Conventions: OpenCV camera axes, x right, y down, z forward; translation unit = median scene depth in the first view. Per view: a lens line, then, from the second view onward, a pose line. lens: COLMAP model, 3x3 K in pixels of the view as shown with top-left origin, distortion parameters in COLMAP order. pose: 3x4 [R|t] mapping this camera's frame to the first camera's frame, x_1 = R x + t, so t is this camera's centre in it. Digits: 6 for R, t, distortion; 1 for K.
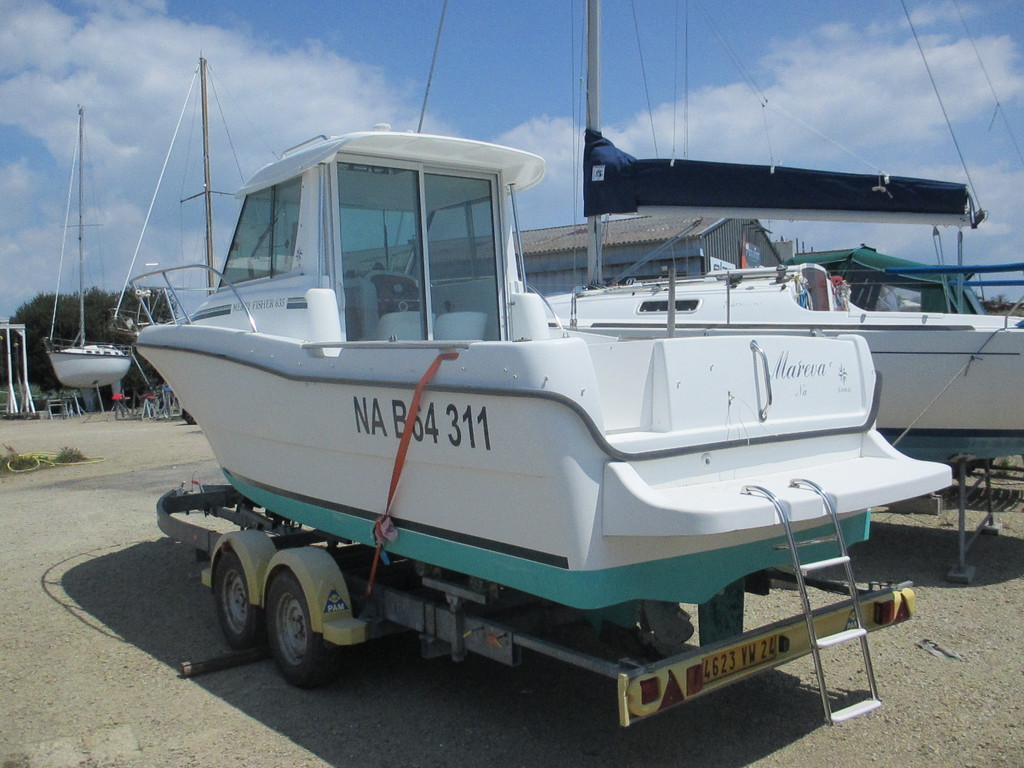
lens RADIAL K [[1000.7, 0, 512.0], [0, 1000.7, 384.0], [0, 0, 1]] dist [-0.004784, -0.099060]
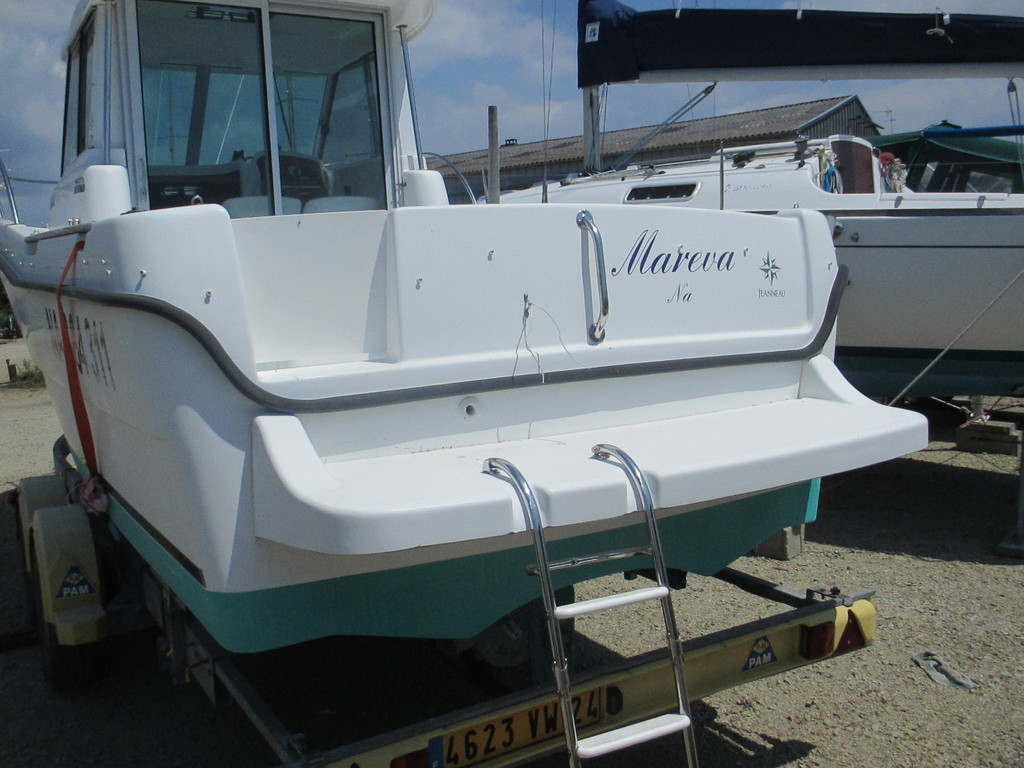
lens RADIAL K [[990.3, 0, 512.0], [0, 990.3, 384.0], [0, 0, 1]] dist [-0.076017, 0.059852]
pose [[0.991493, 0.007549, -0.129942, 0.219872], [0.003895, 0.996149, 0.087593, 0.006873], [0.130103, -0.087354, 0.987645, 0.308007]]
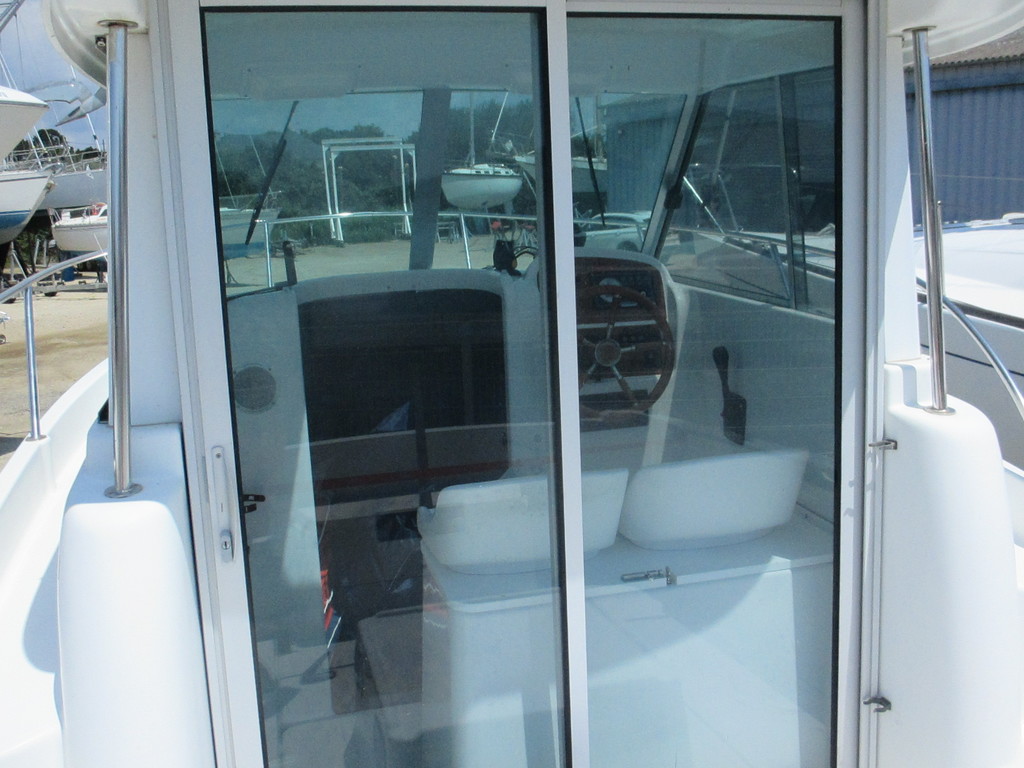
lens RADIAL K [[990.3, 0, 512.0], [0, 990.3, 384.0], [0, 0, 1]] dist [-0.076017, 0.059852]
pose [[0.911624, 0.091030, -0.400819, 0.016406], [-0.006526, 0.978250, 0.207327, -0.191658], [0.410974, -0.186388, 0.892390, 0.842788]]
